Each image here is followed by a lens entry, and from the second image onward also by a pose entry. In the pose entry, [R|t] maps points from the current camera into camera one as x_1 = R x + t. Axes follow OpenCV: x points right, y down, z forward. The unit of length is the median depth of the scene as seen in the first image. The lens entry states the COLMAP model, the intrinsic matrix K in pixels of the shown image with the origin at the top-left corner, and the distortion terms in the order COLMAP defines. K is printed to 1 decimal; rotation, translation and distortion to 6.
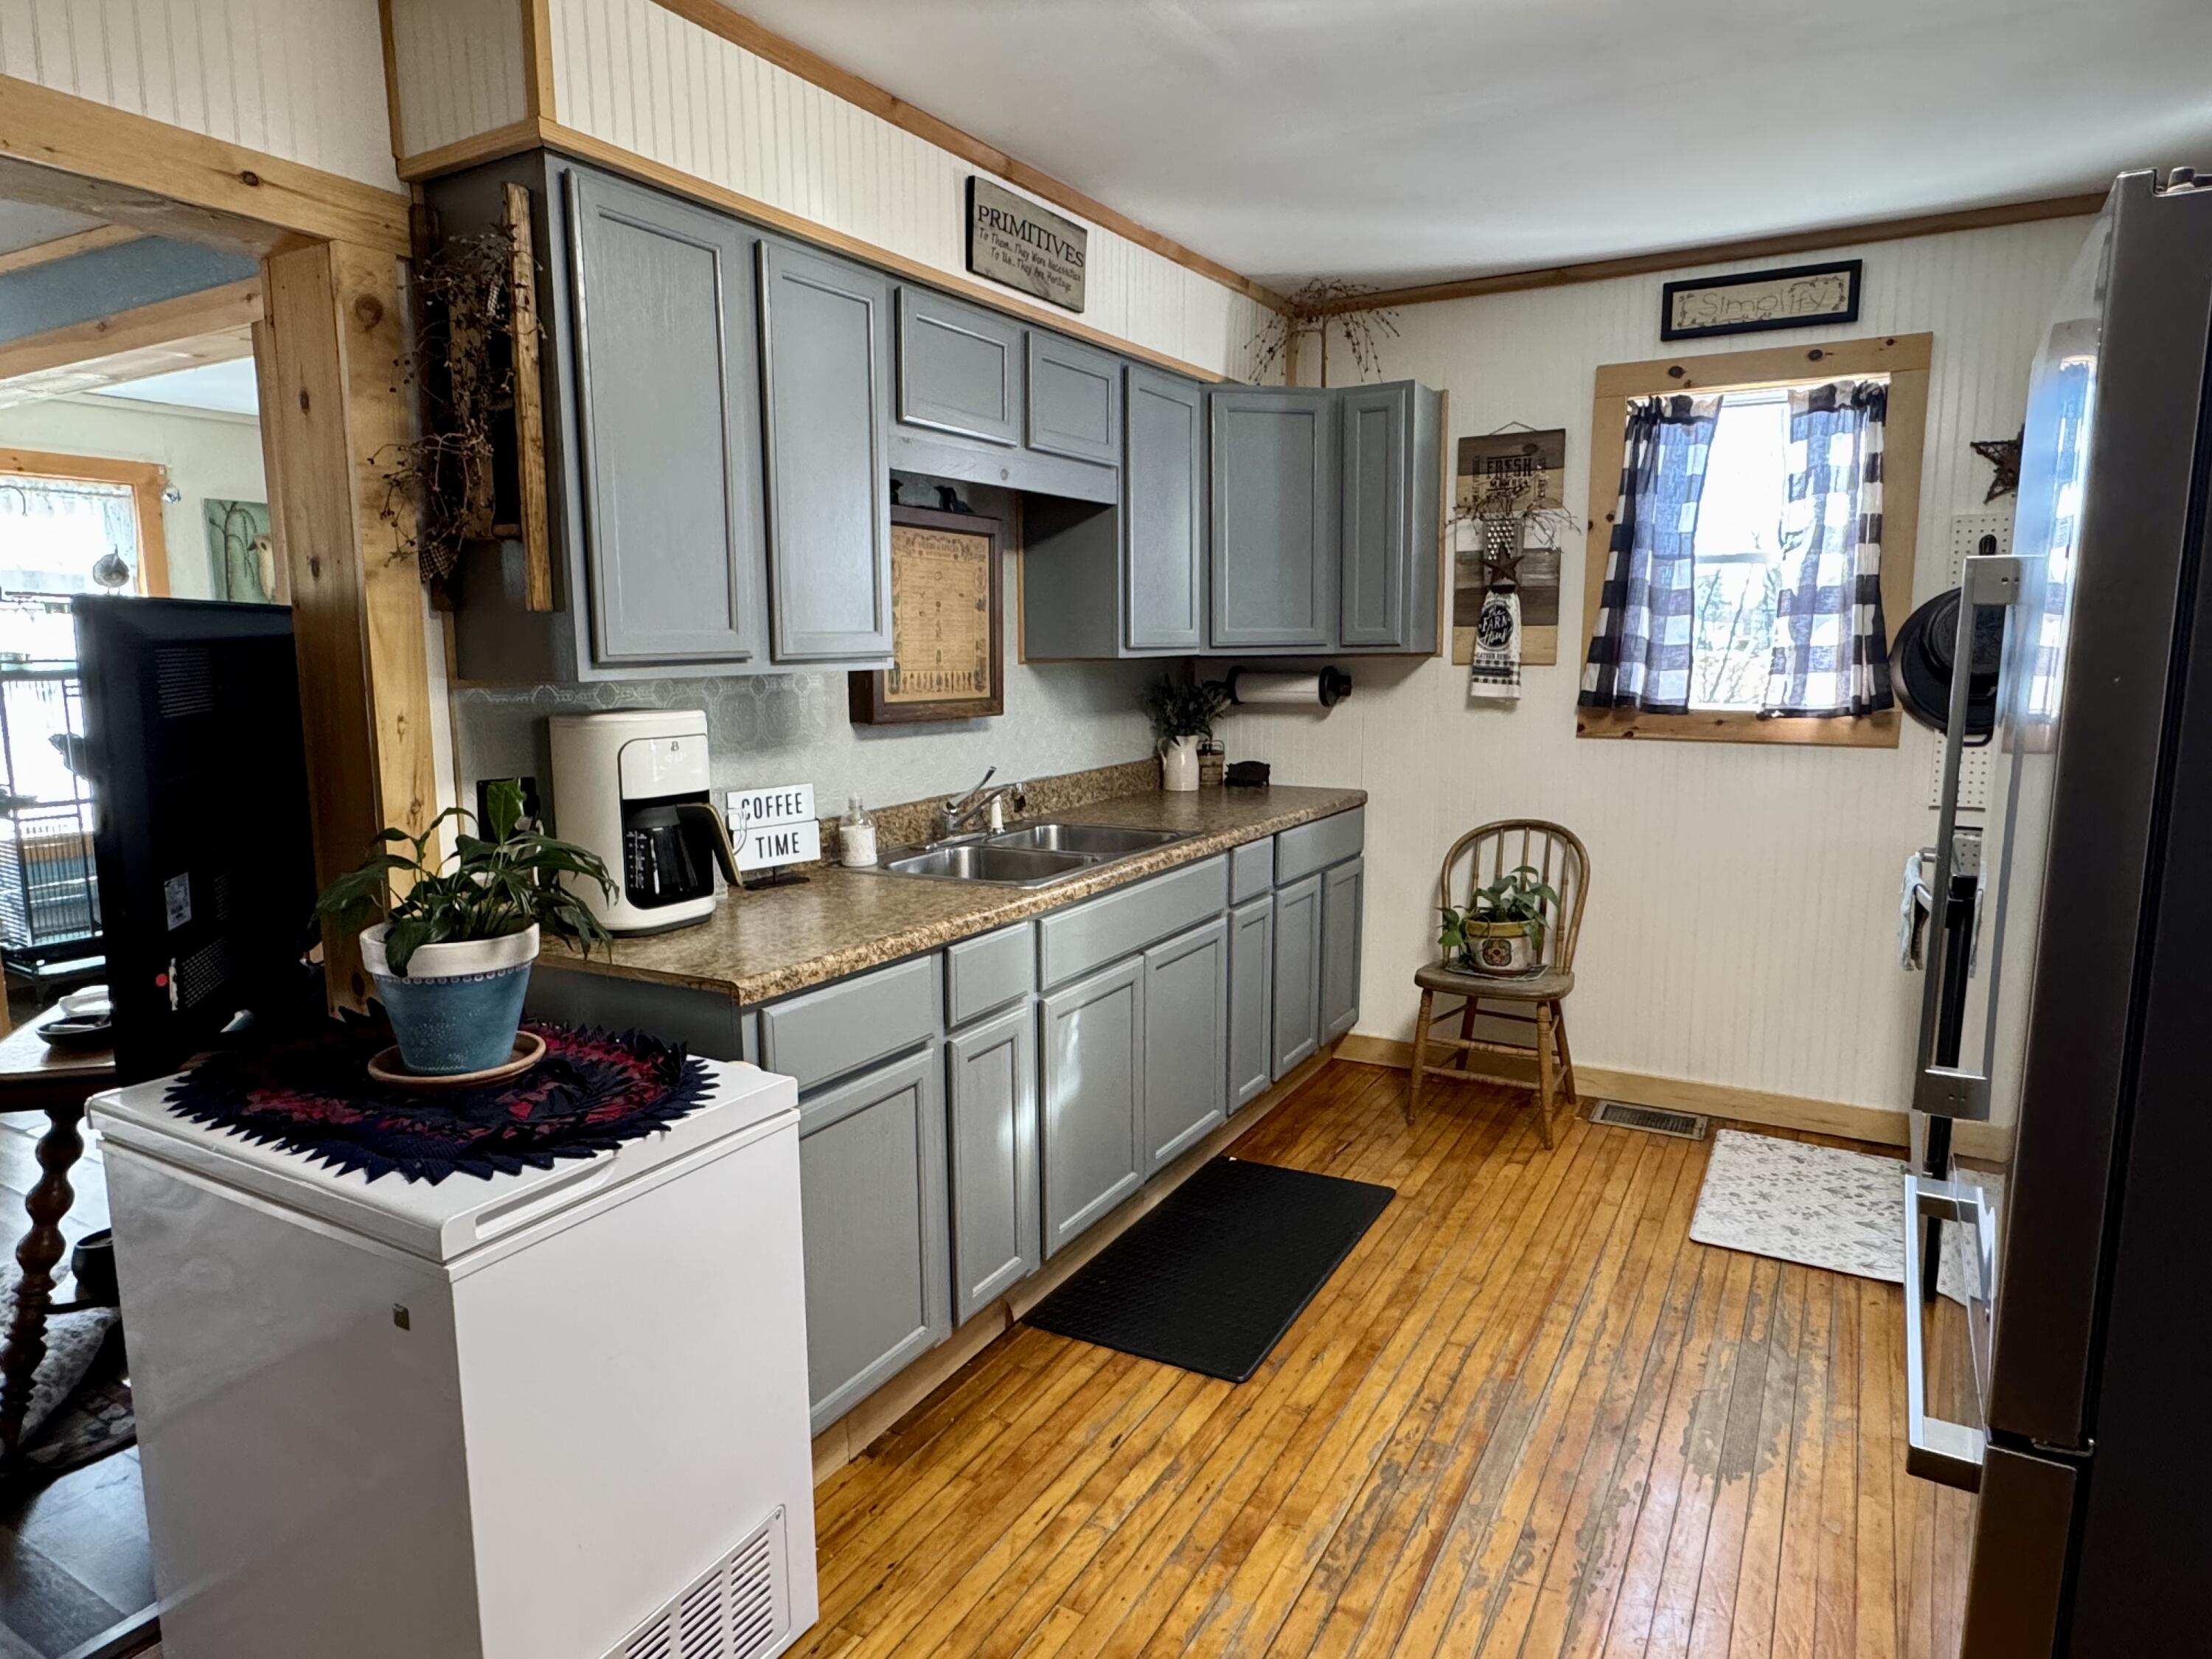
lens RADIAL K [[1327.6, 0, 1108.8], [0, 1327.6, 829.9], [0, 0, 1]] dist [-0.003674, -0.000585]
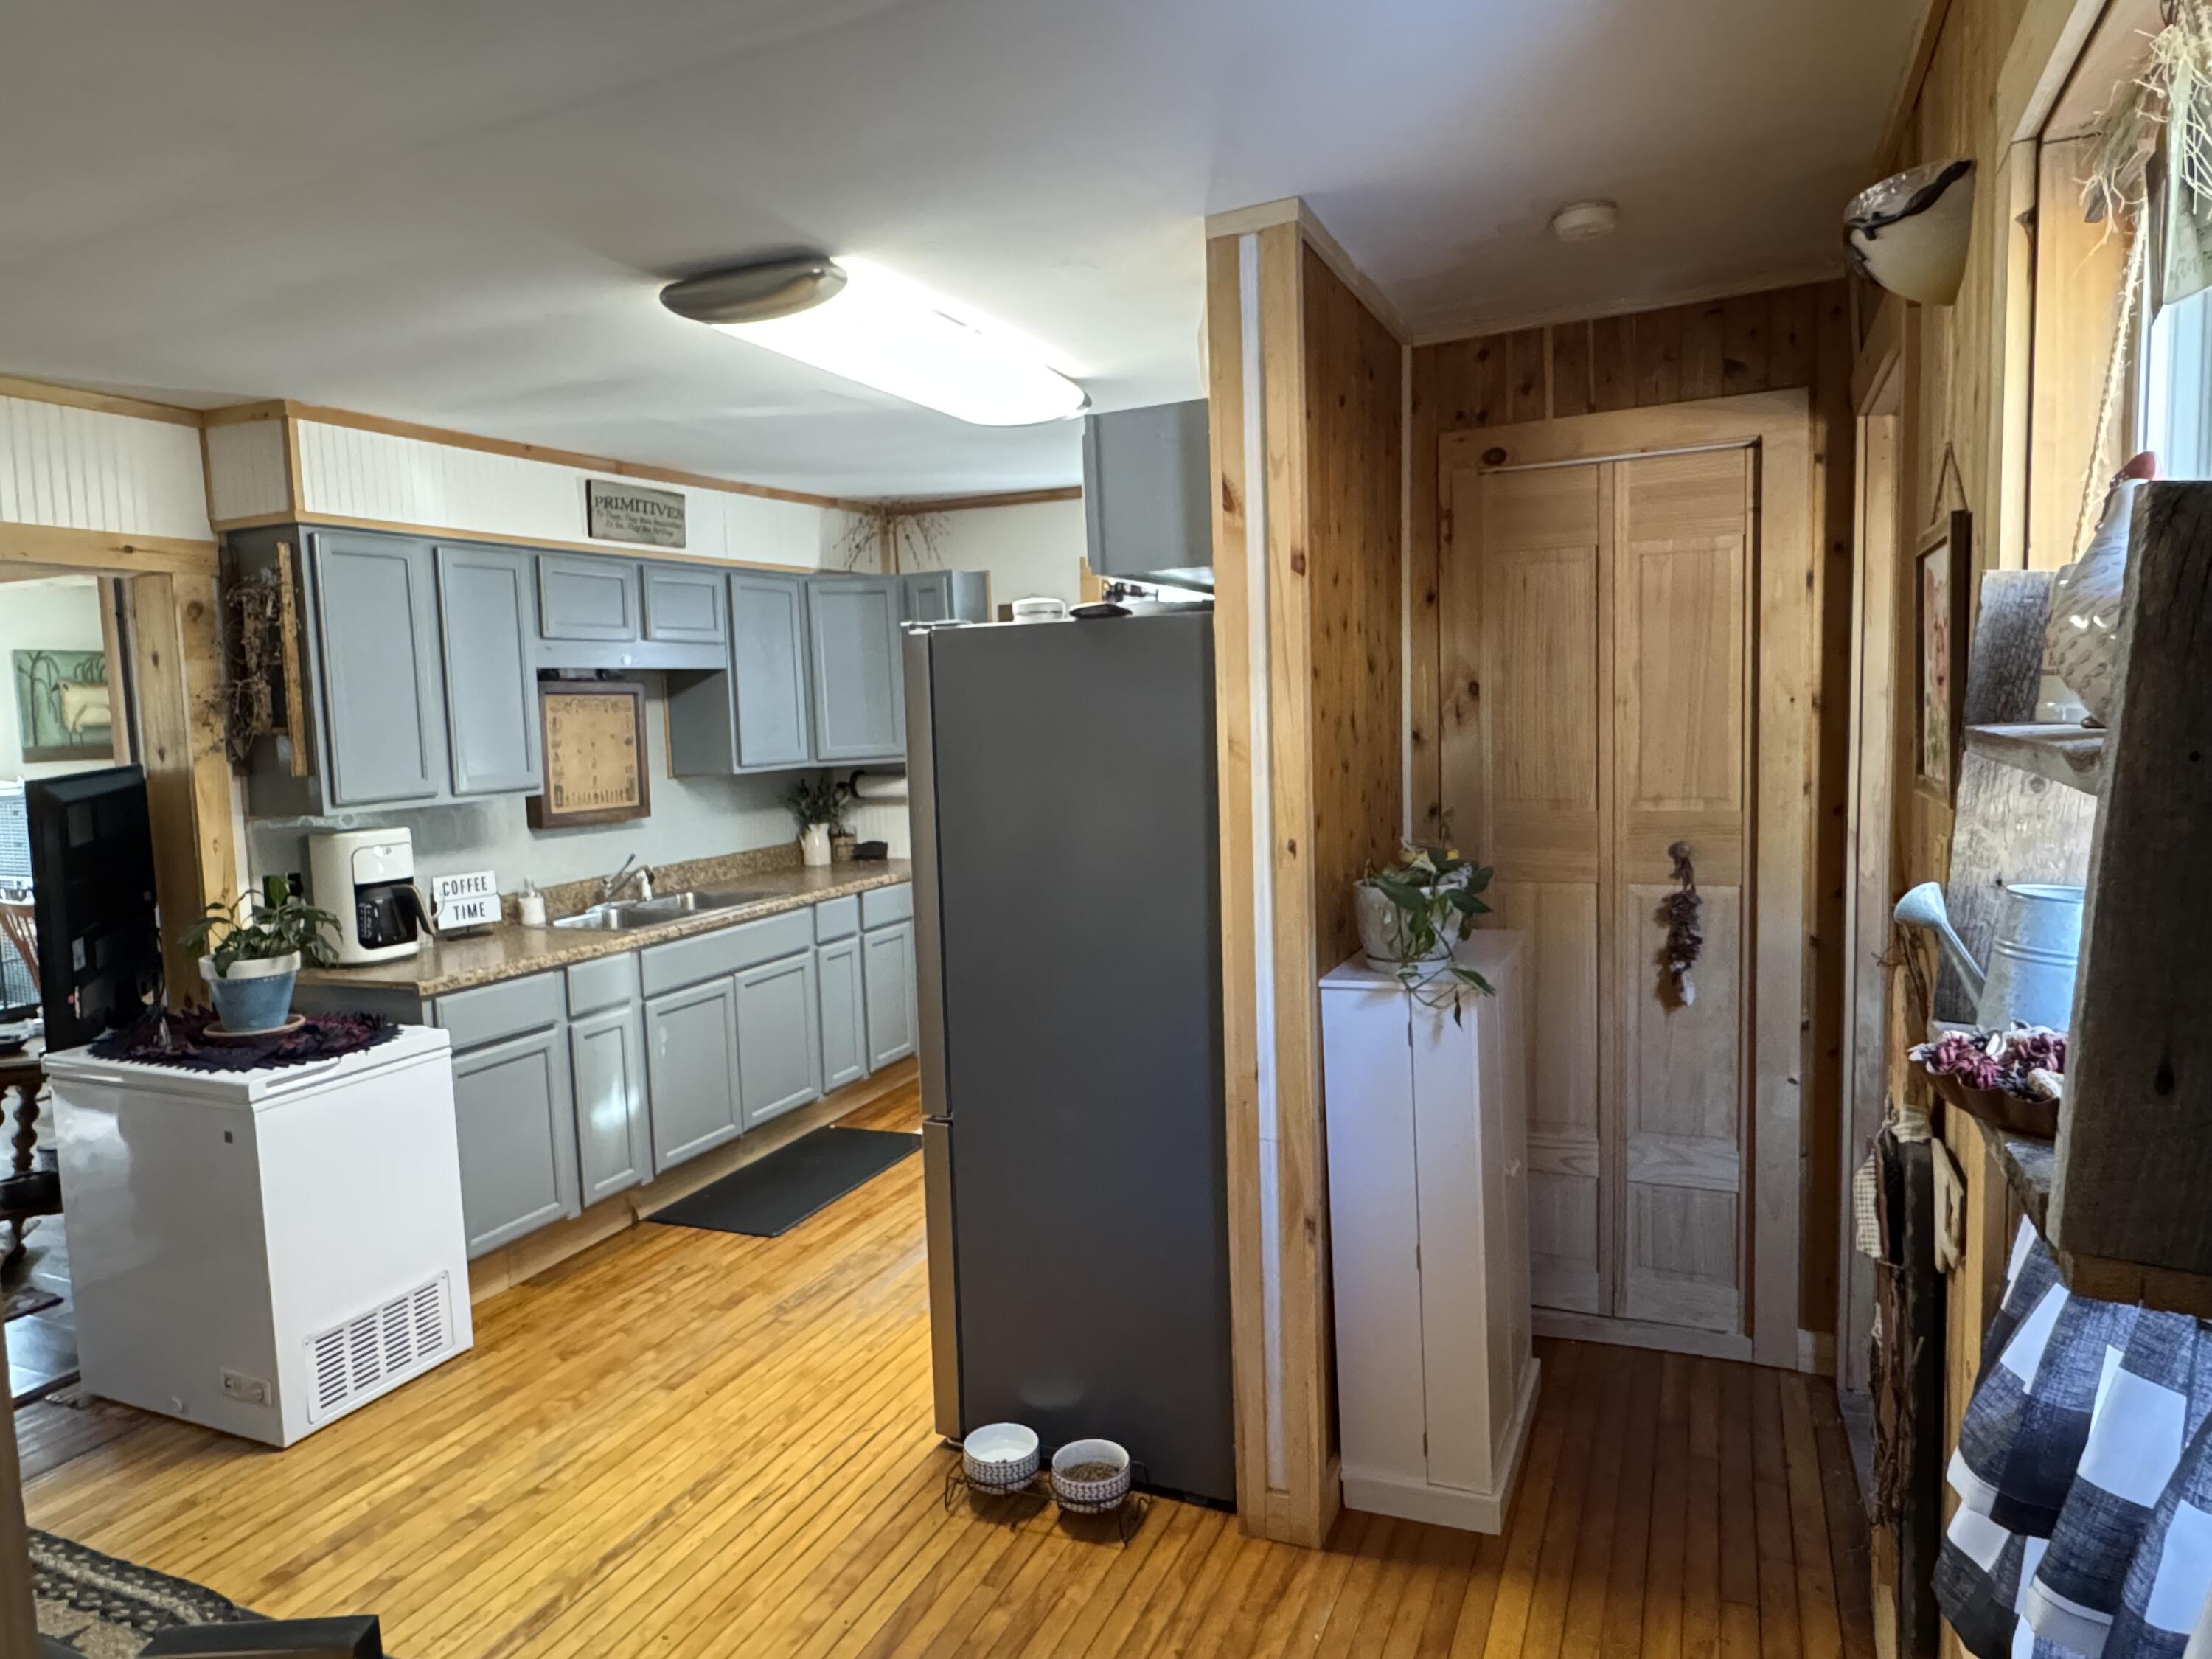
lens RADIAL K [[1407.0, 0, 1099.0], [0, 1407.0, 829.5], [0, 0, 1]] dist [-0.003086, 0.002024]
pose [[0.994732, -0.037657, 0.095344, 0.377836], [0.042865, 0.997664, -0.053183, 0.040947], [-0.093119, 0.056990, 0.994023, -0.804758]]
